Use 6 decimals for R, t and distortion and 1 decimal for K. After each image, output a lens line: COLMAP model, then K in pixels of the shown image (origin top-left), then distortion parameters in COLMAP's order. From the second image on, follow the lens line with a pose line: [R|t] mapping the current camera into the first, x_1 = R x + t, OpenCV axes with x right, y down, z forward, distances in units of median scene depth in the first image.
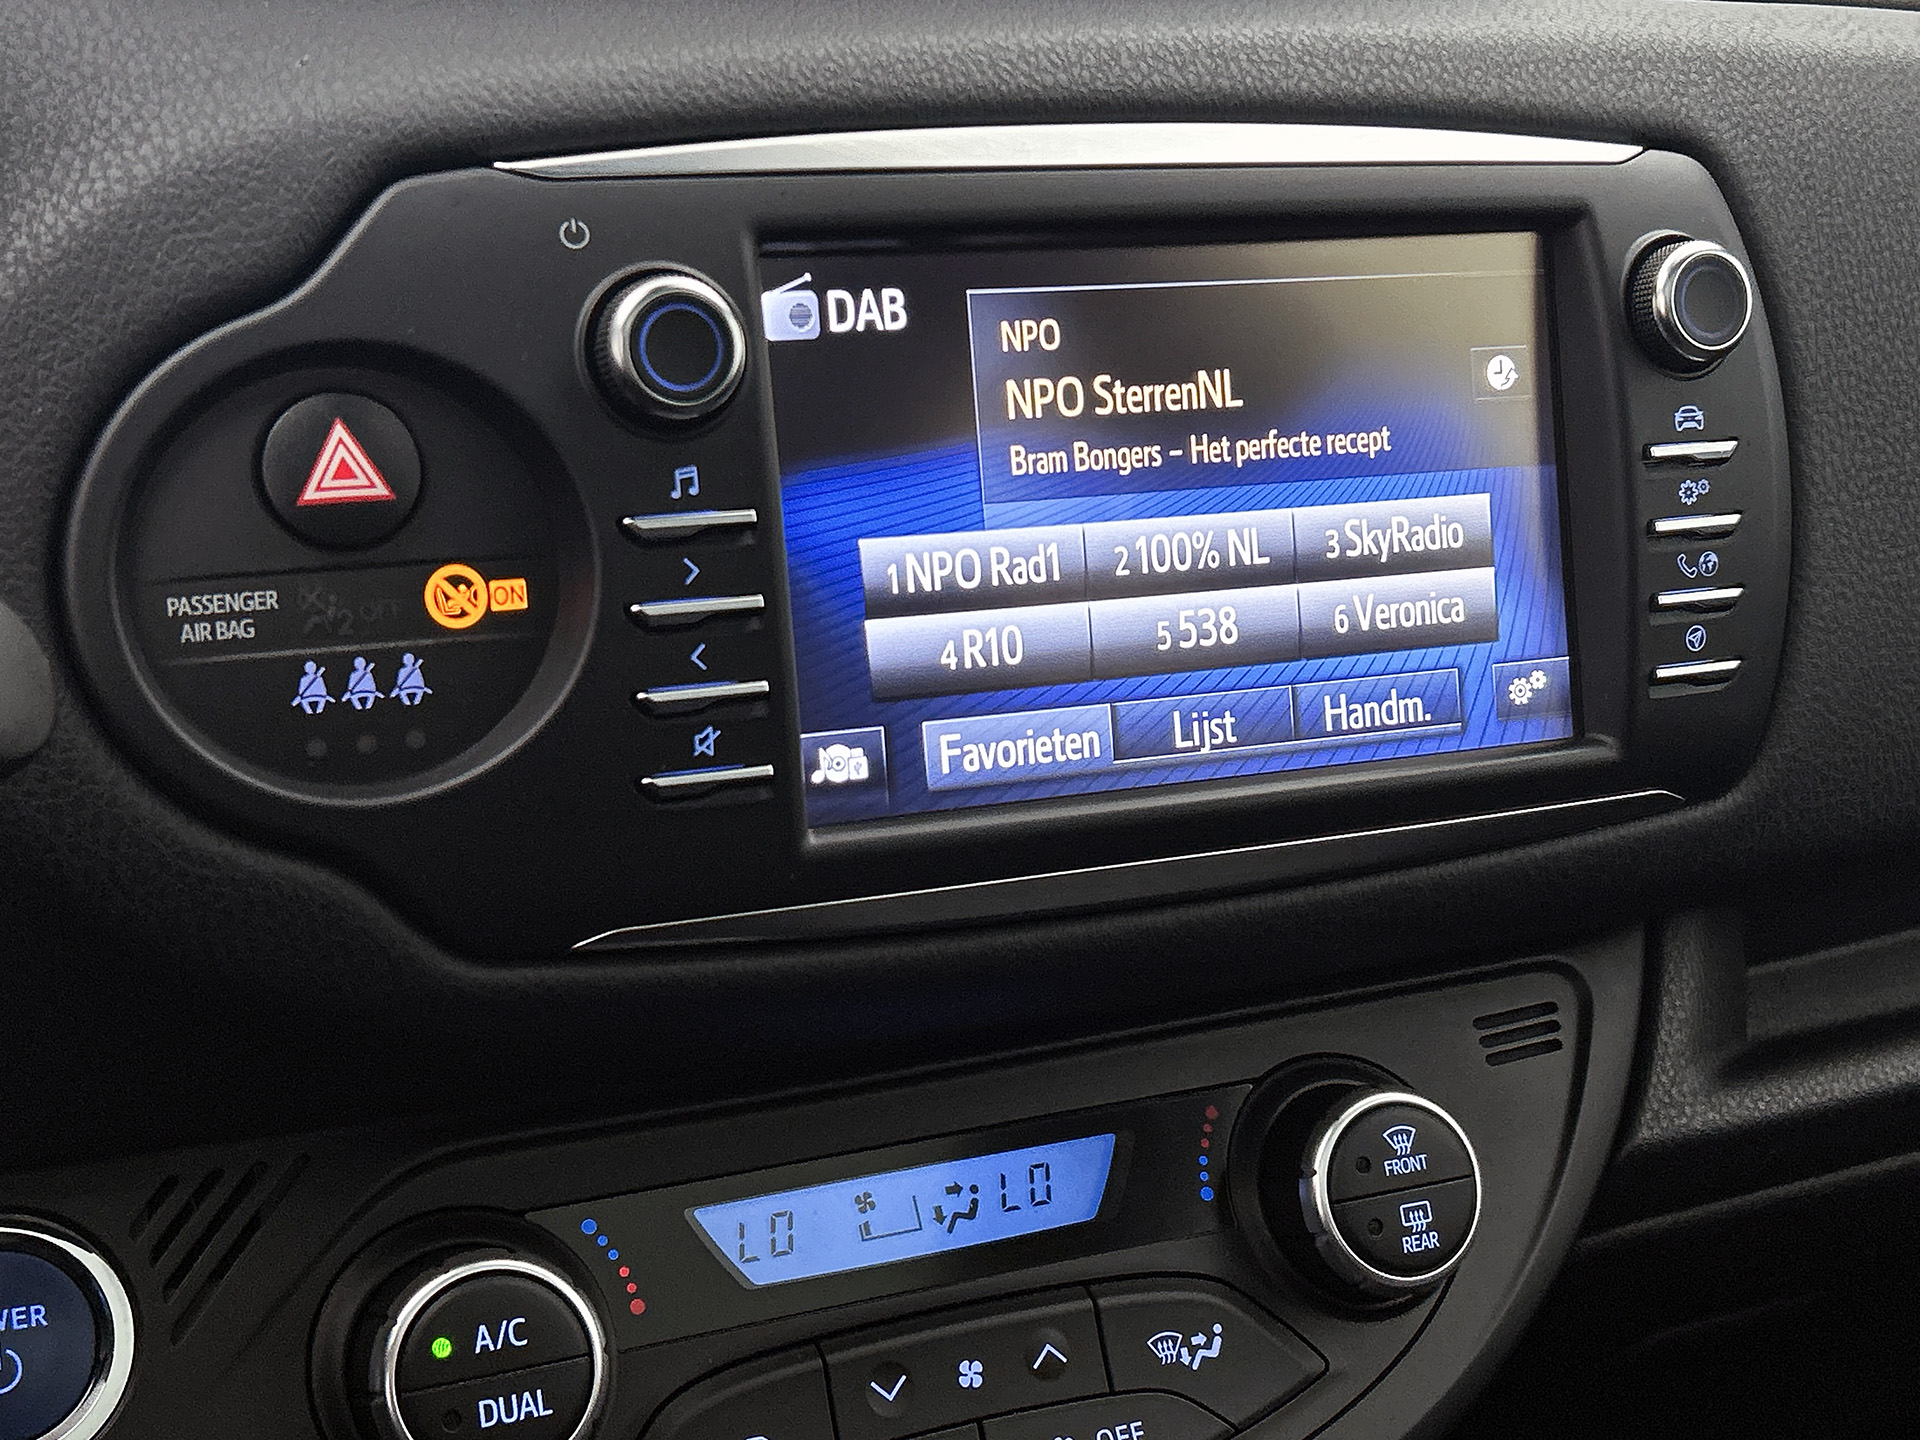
lens RADIAL K [[2640.7, 0, 965.1], [0, 2640.7, 716.0], [0, 0, 1]] dist [0.105379, 0.000000]
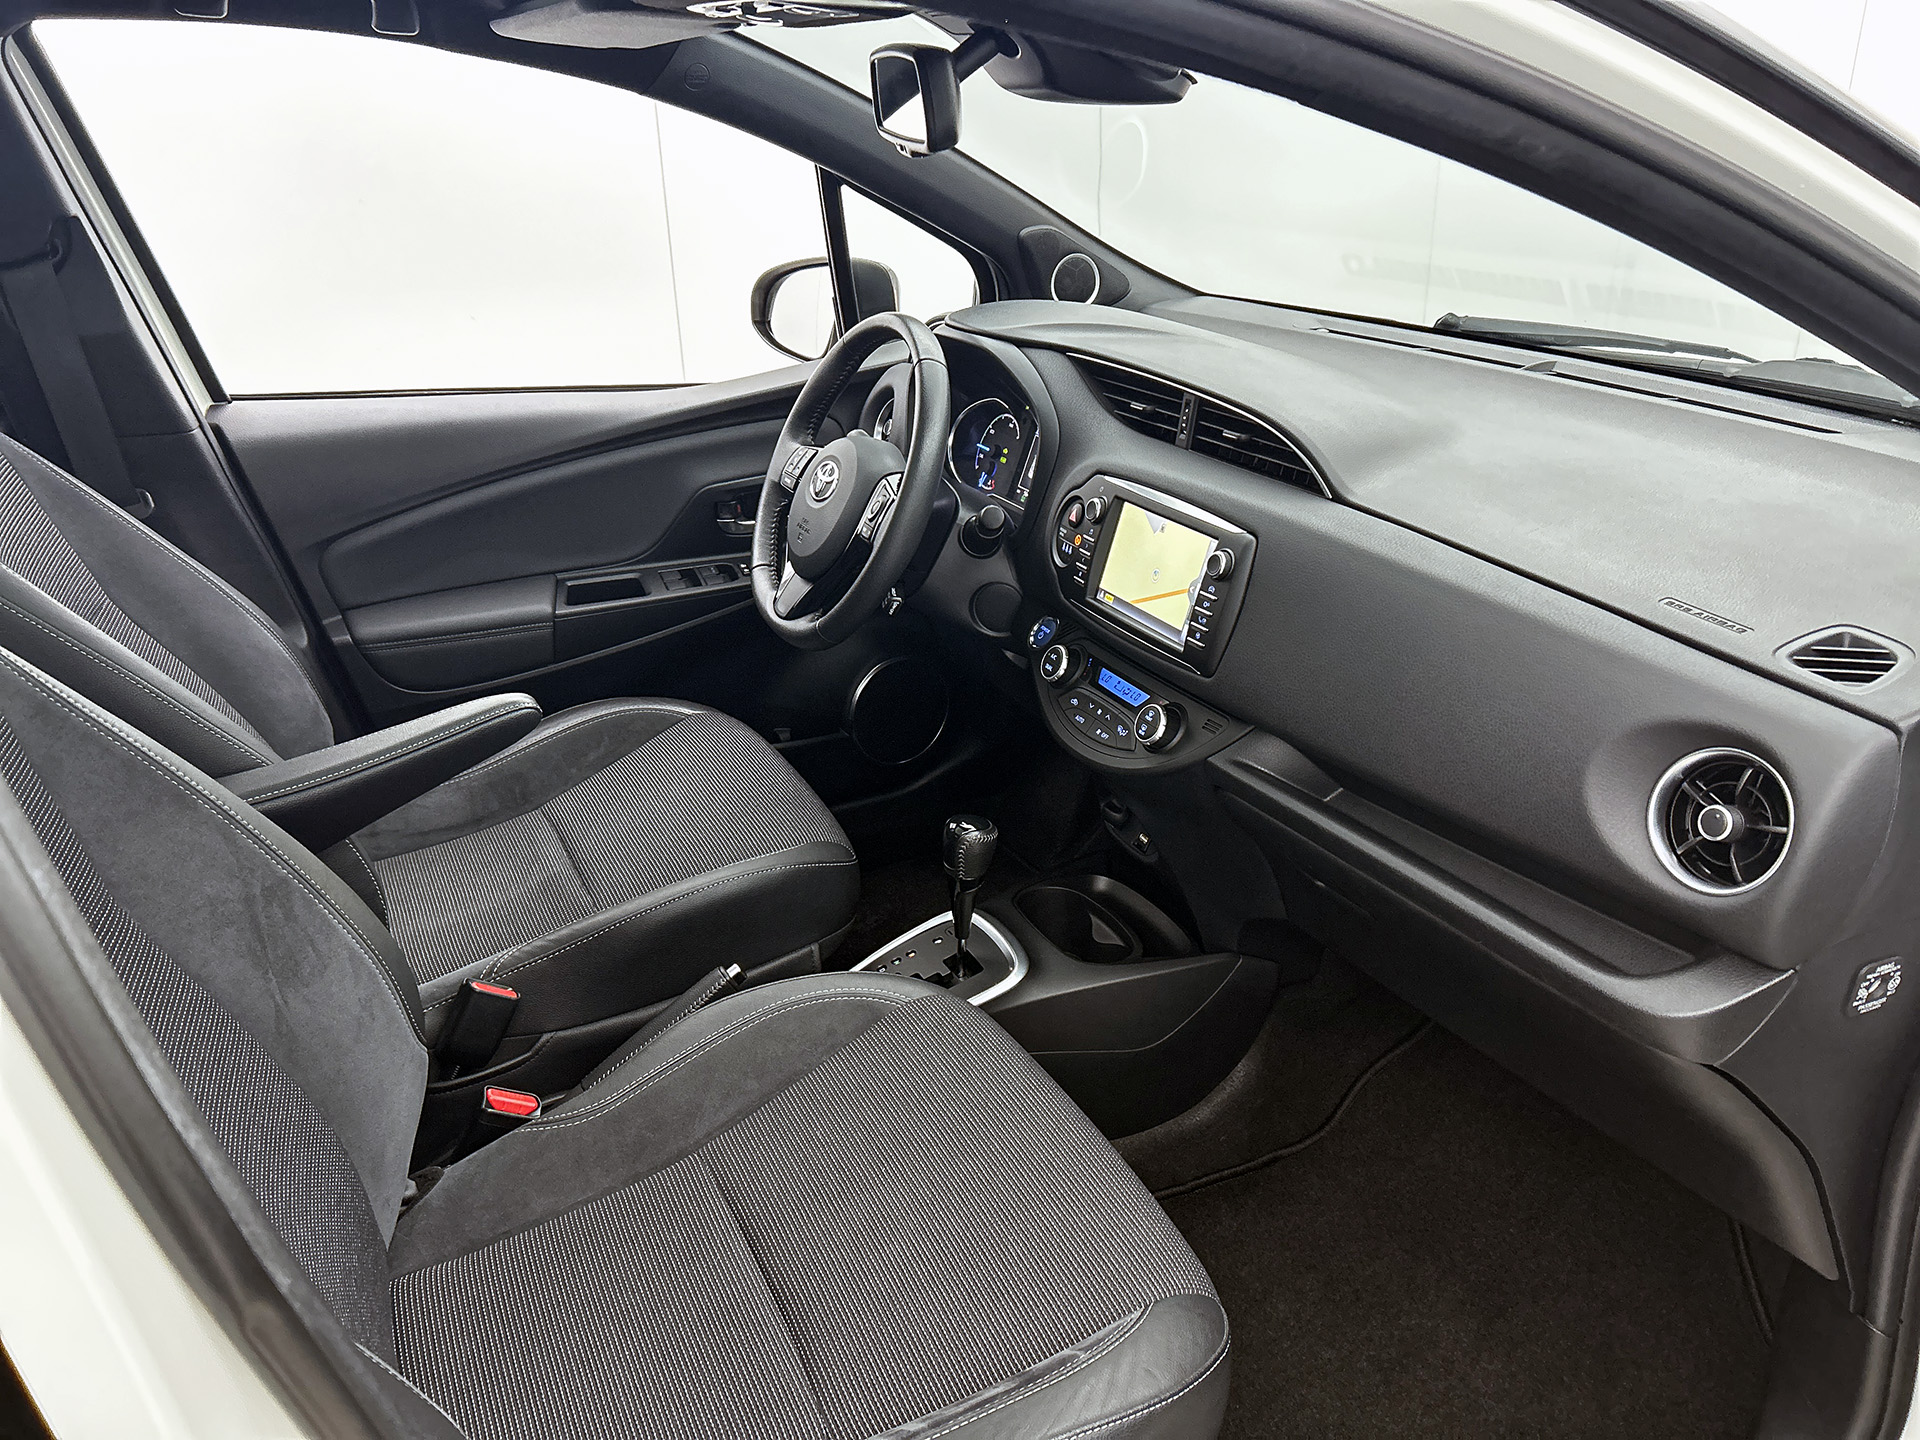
lens RADIAL K [[1432.8, 0, 964.1], [0, 1432.8, 736.3], [0, 0, 1]] dist [0.024810, -0.038402]
pose [[0.031069, 0.366678, -0.929829, 2.767018], [-0.306773, 0.888876, 0.340278, -0.624099], [0.951275, 0.274675, 0.140103, 0.354262]]
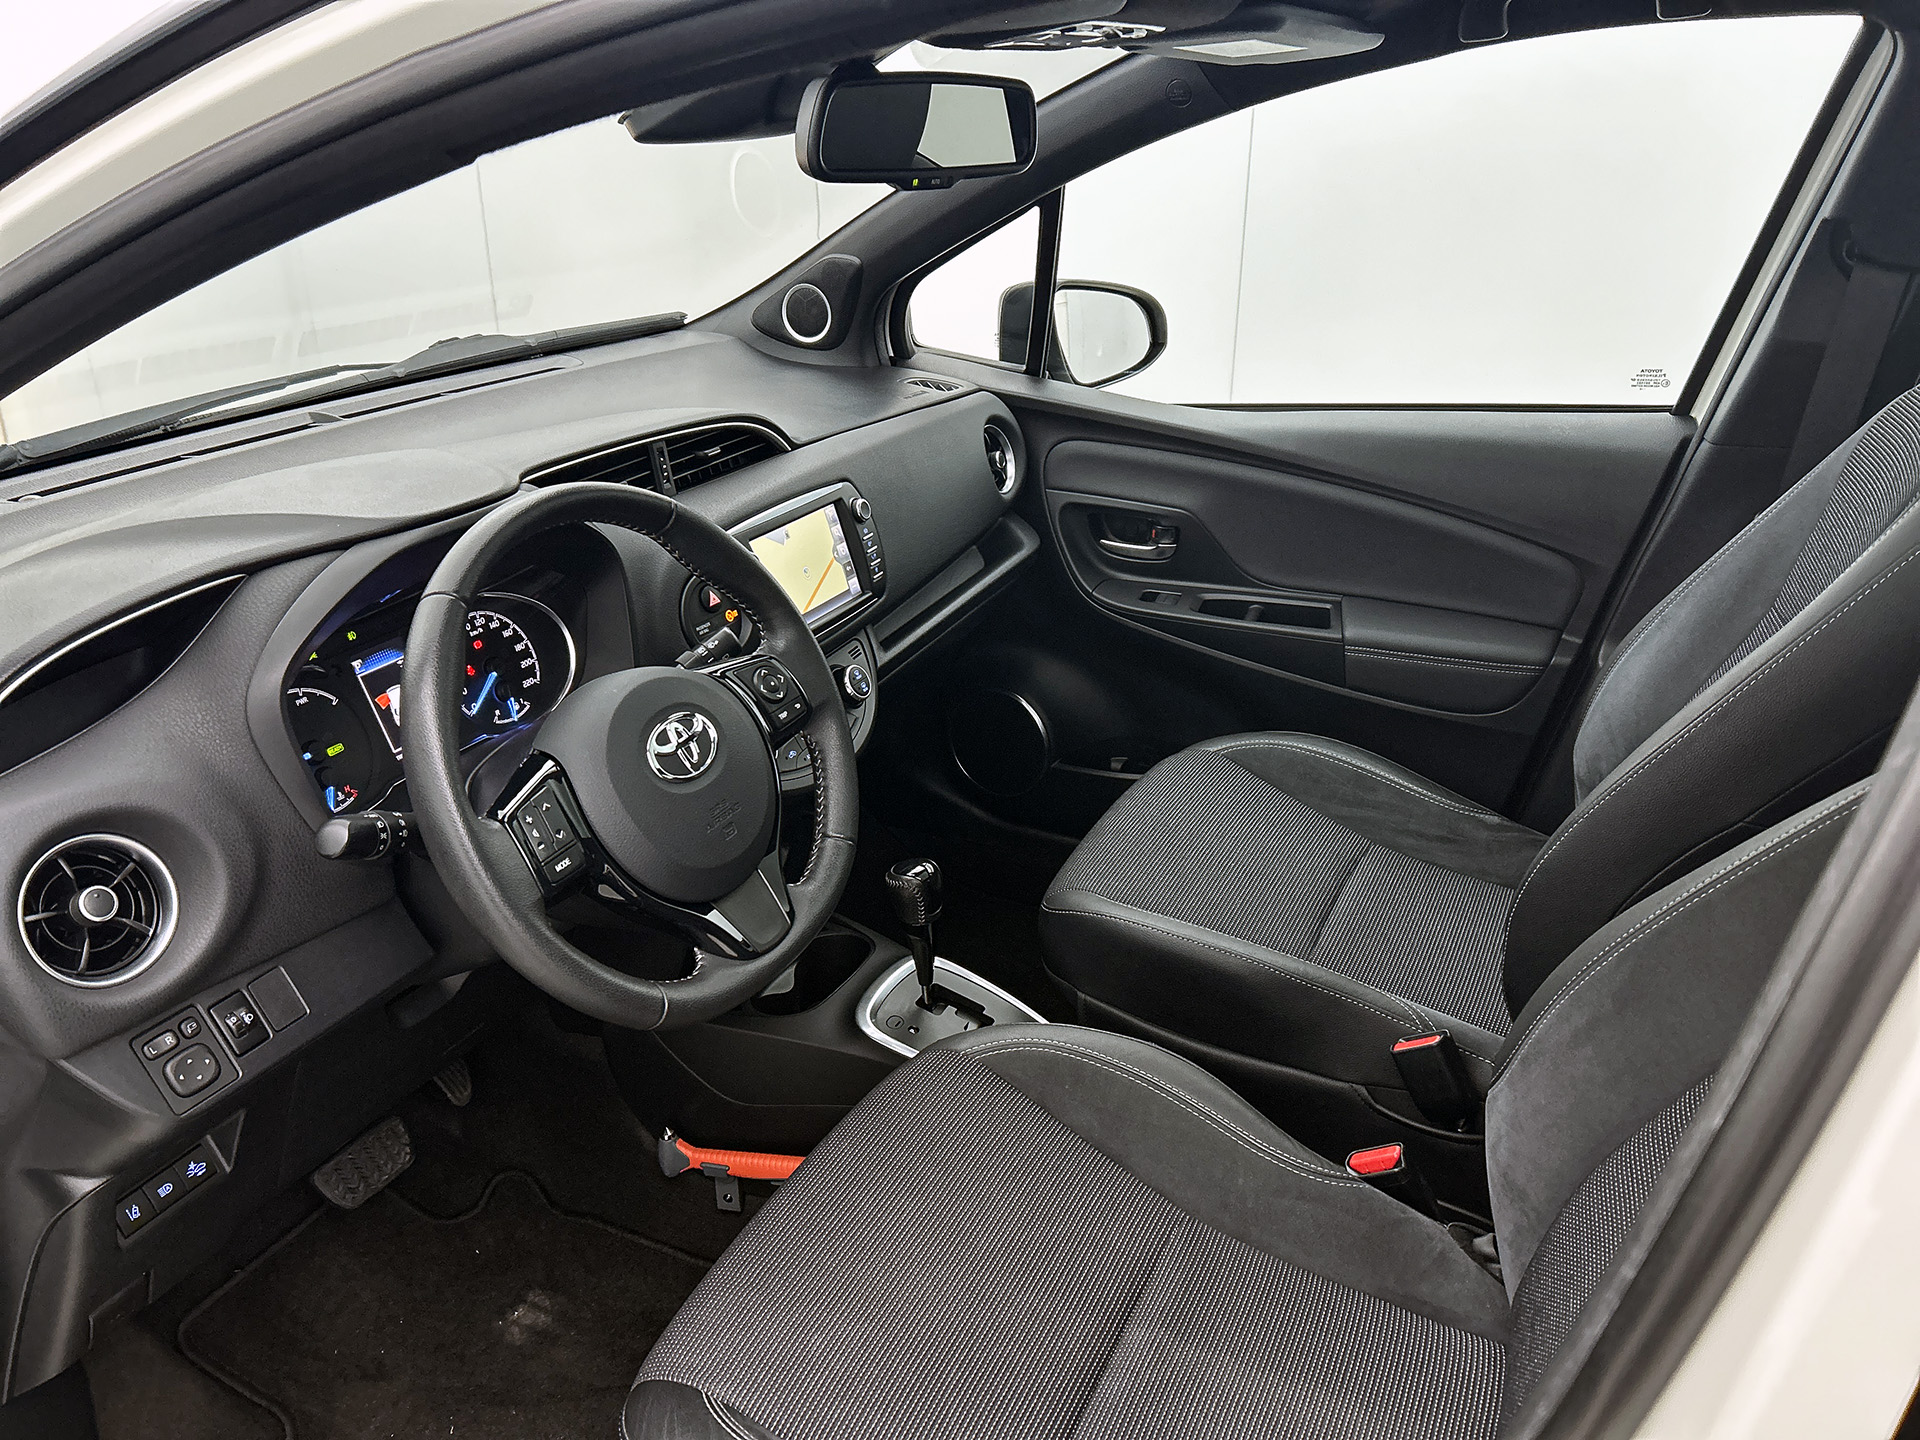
lens RADIAL K [[1432.8, 0, 962.7], [0, 1432.8, 741.5], [0, 0, 1]] dist [0.024810, -0.038402]
pose [[0.775767, -0.312922, 0.547964, -1.410063], [0.254071, 0.949775, 0.182686, -0.199716], [-0.577609, -0.002500, 0.816309, -1.620193]]
